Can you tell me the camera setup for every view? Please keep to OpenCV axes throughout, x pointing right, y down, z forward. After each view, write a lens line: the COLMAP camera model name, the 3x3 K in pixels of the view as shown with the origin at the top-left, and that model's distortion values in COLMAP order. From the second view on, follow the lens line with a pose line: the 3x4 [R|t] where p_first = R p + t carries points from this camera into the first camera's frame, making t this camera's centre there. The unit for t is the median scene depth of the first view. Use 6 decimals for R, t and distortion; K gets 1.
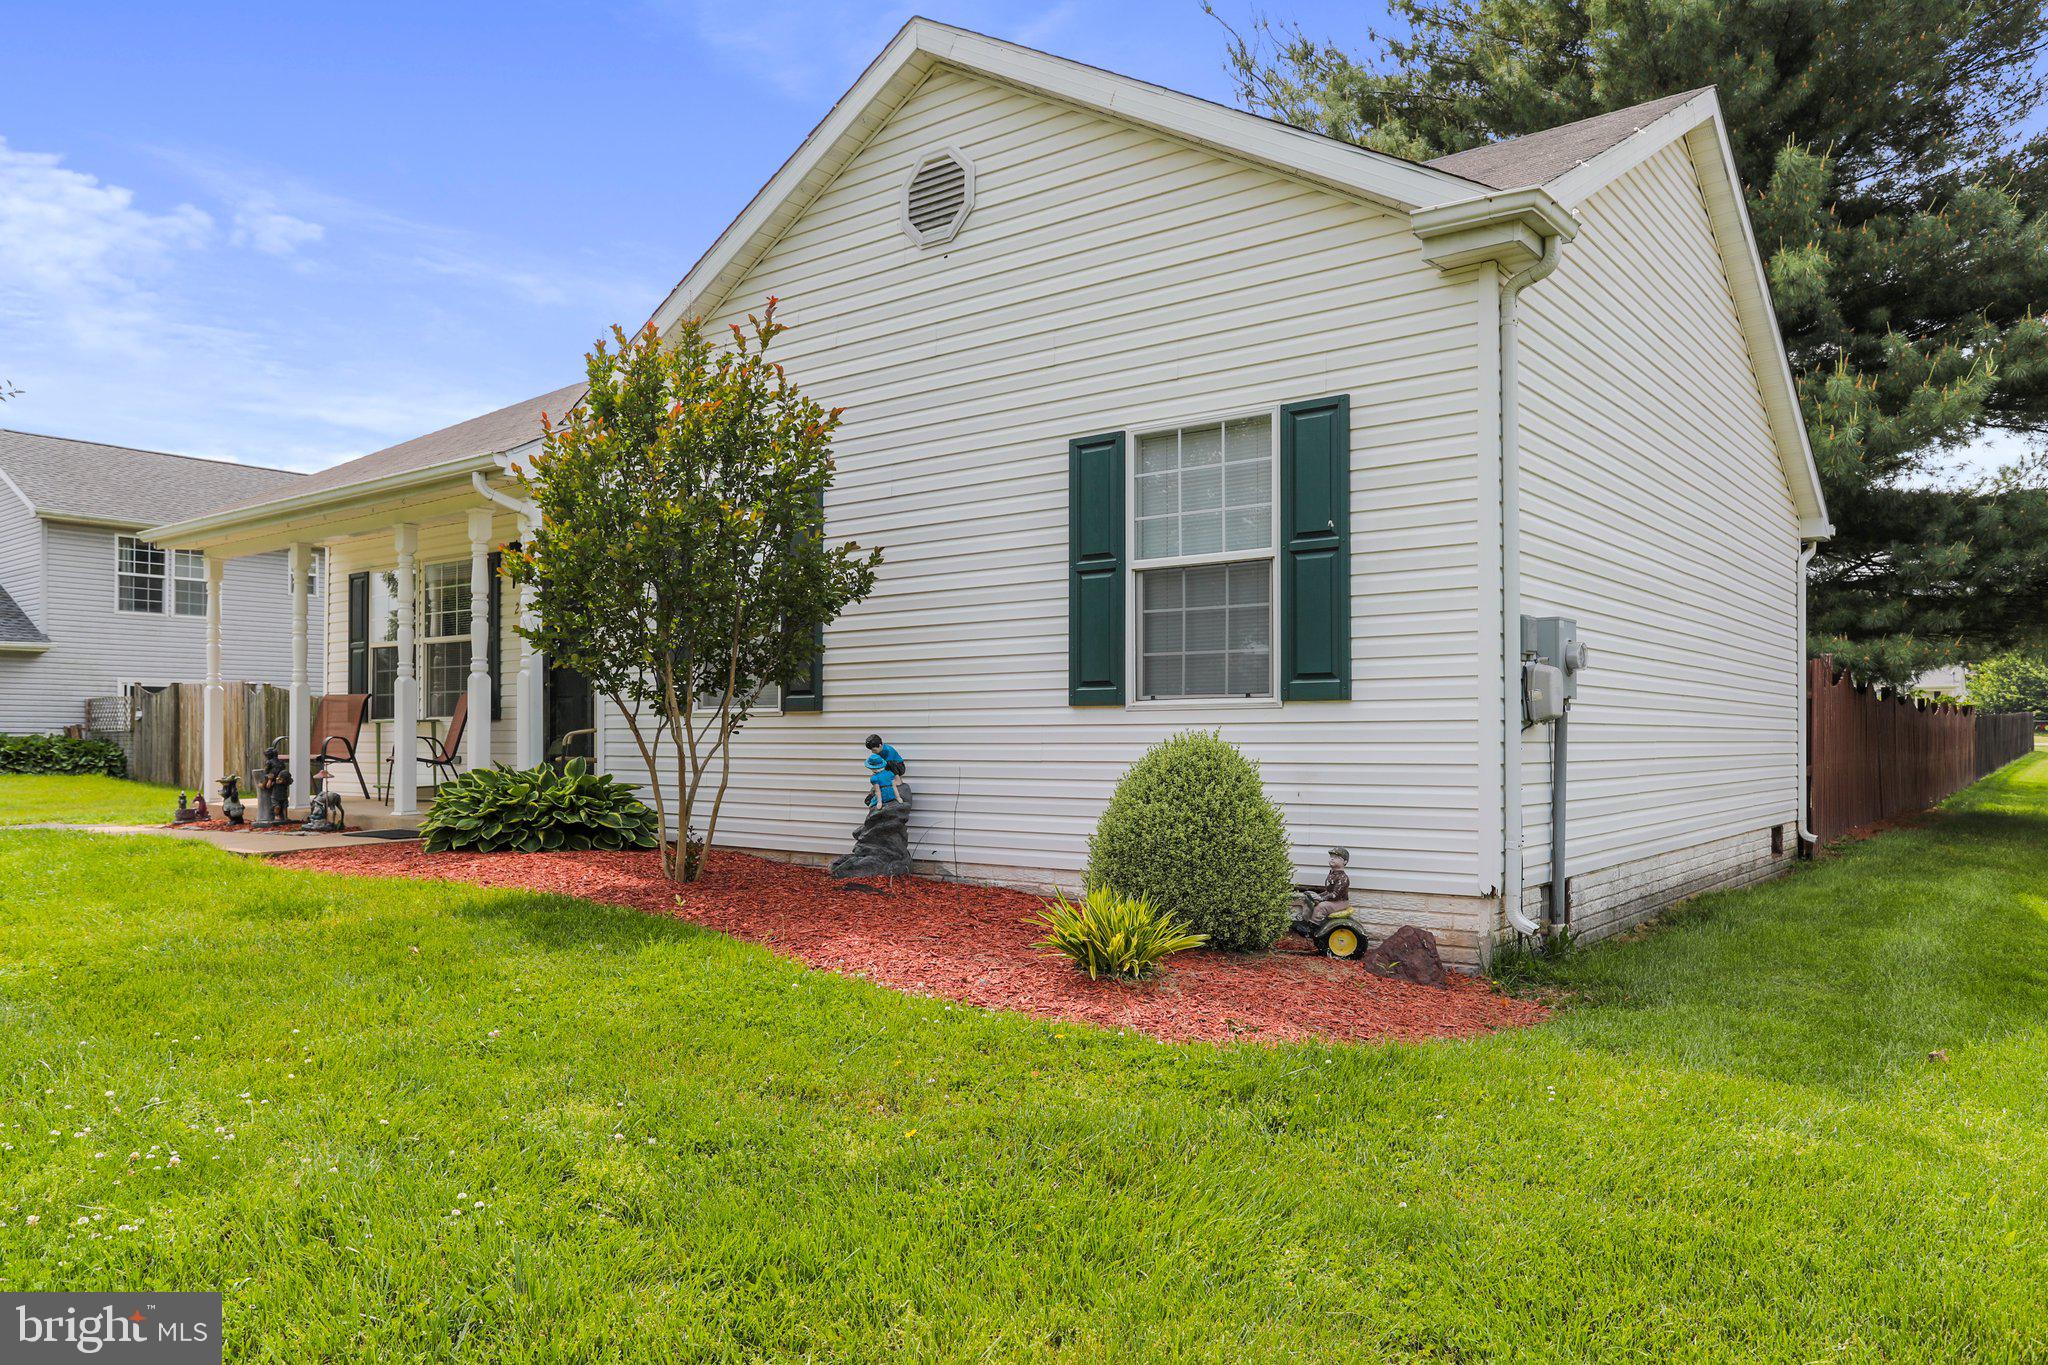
lens RADIAL K [[1423.5, 0, 1028.9], [0, 1423.5, 715.2], [0, 0, 1]] dist [0.020607, -0.002374]
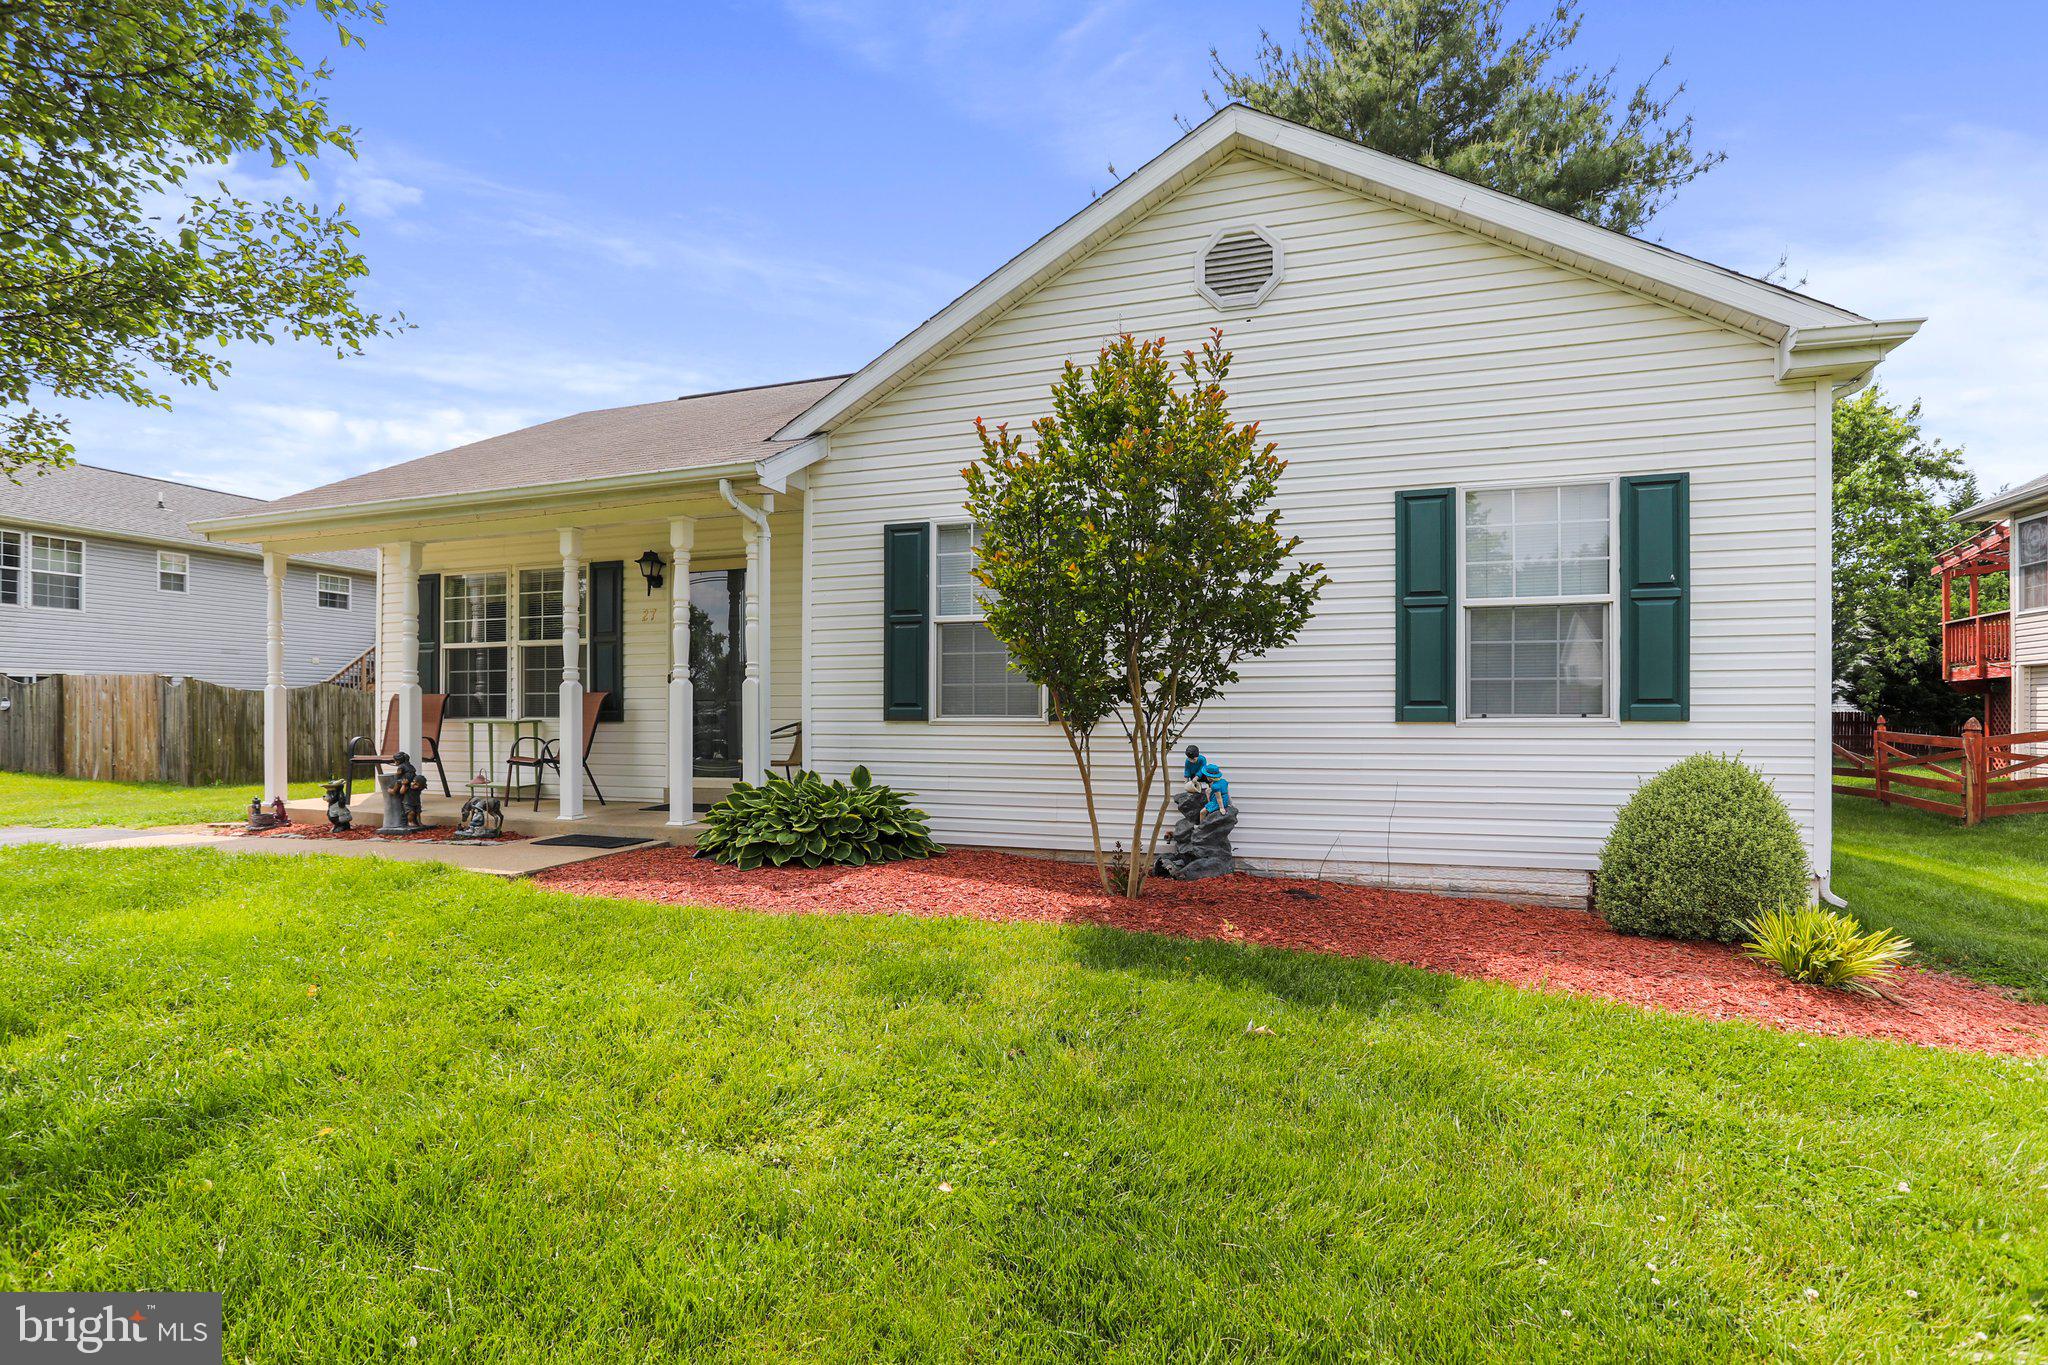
lens RADIAL K [[914.5, 0, 1033.9], [0, 914.5, 734.7], [0, 0, 1]] dist [0.006833, 0.000704]
pose [[0.927157, 0.014438, 0.374395, -0.521816], [-0.017148, 0.999845, 0.003908, 0.006421], [-0.374281, -0.010043, 0.927261, 0.420297]]
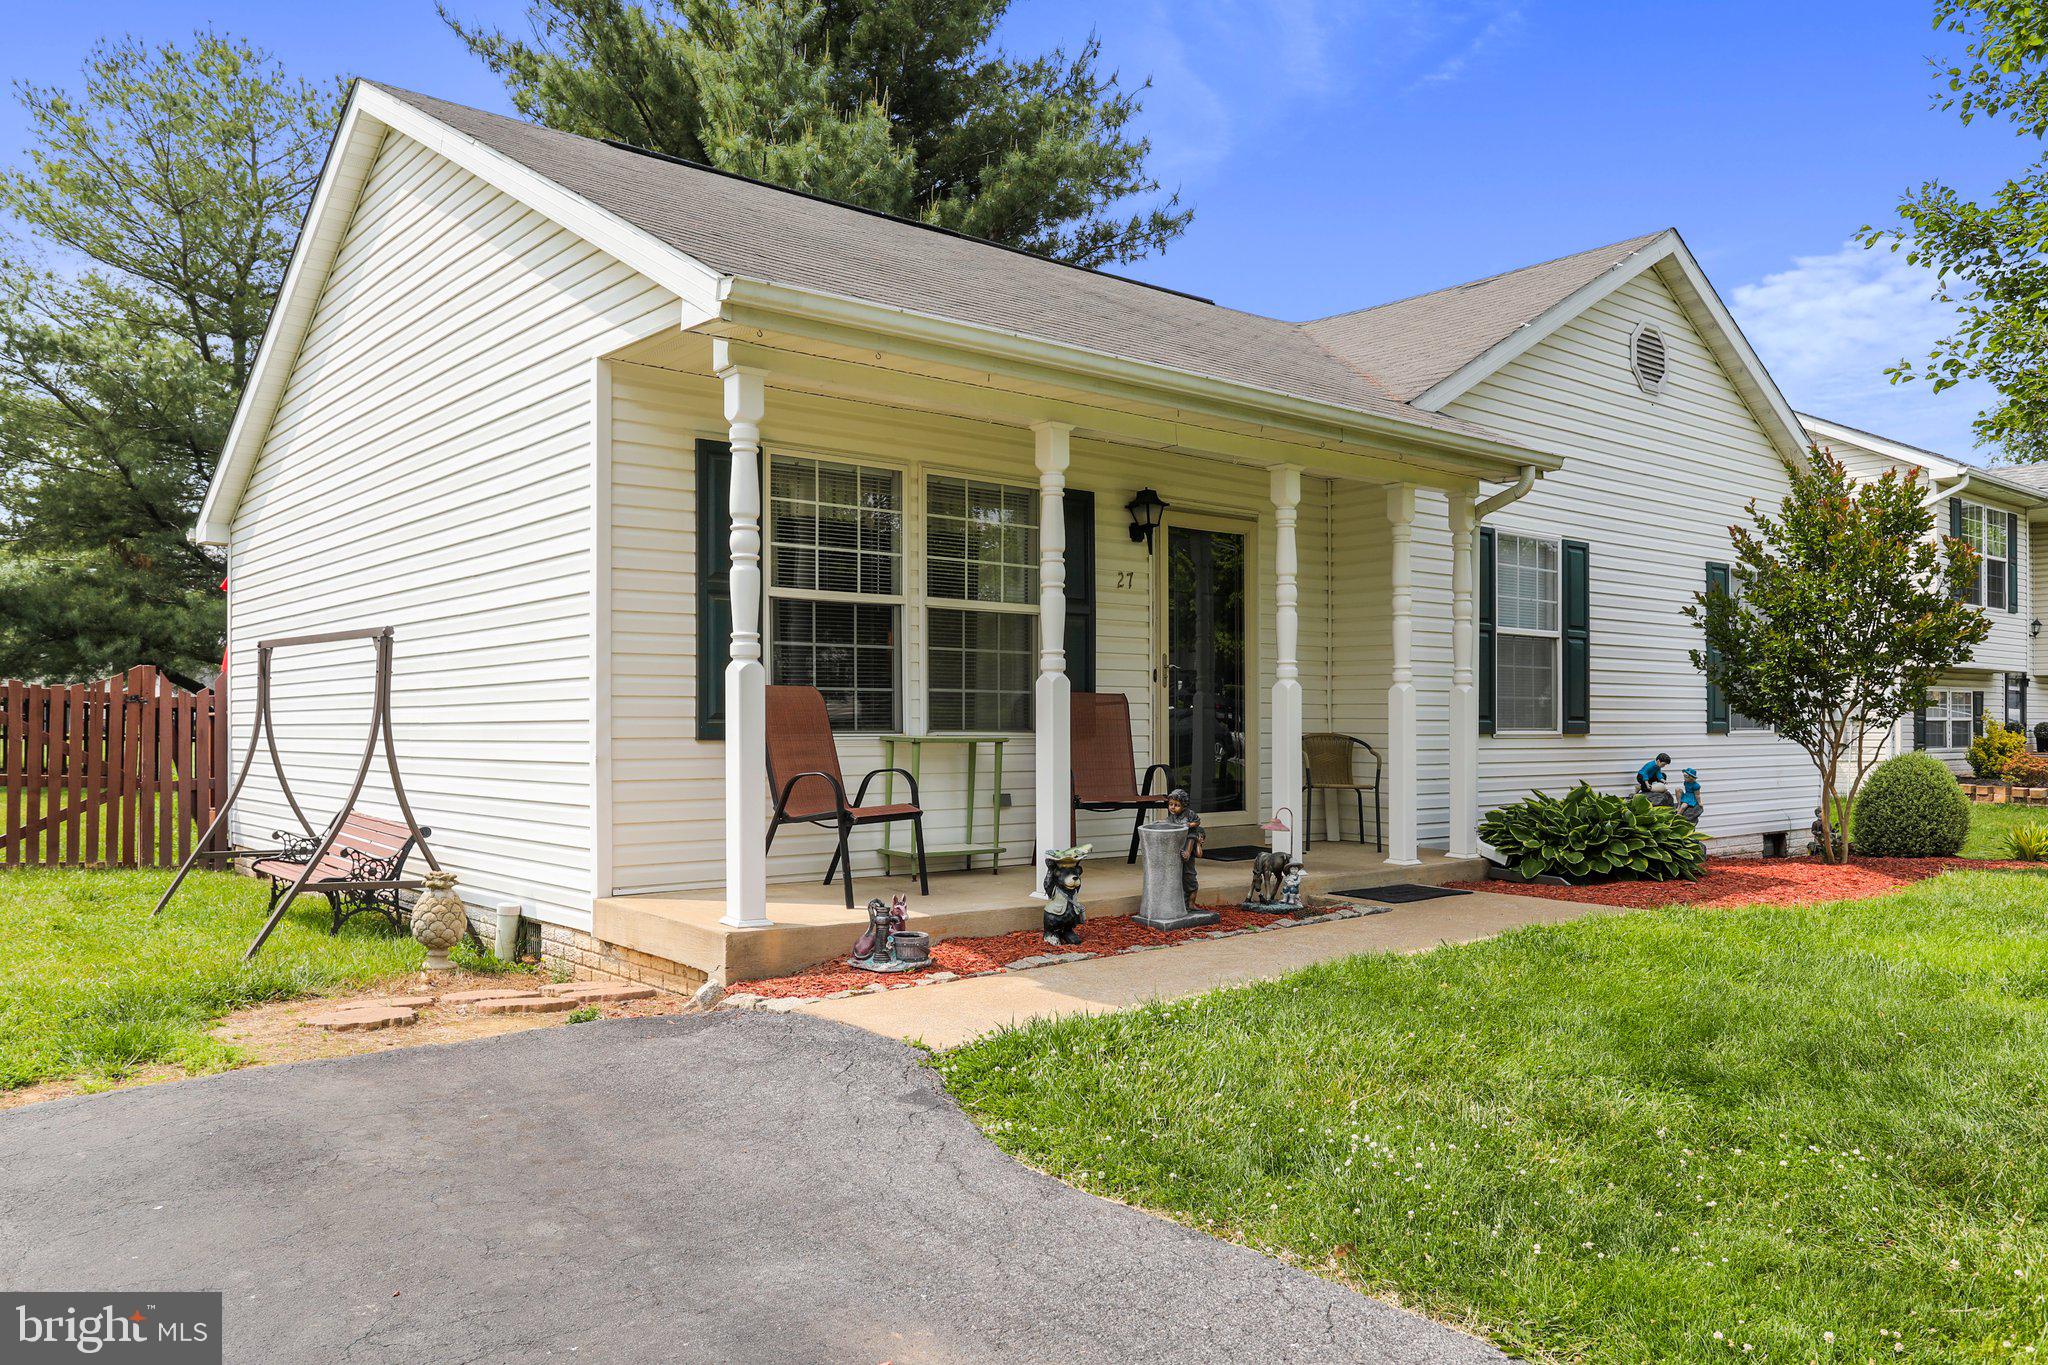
lens RADIAL K [[1494.2, 0, 1065.3], [0, 1494.2, 721.6], [0, 0, 1]] dist [0.027034, 0.007605]
pose [[0.185121, 0.028174, 0.982312, -1.362640], [0.004311, 0.999556, -0.029481, 0.020155], [-0.982706, 0.009692, 0.184918, 1.121807]]
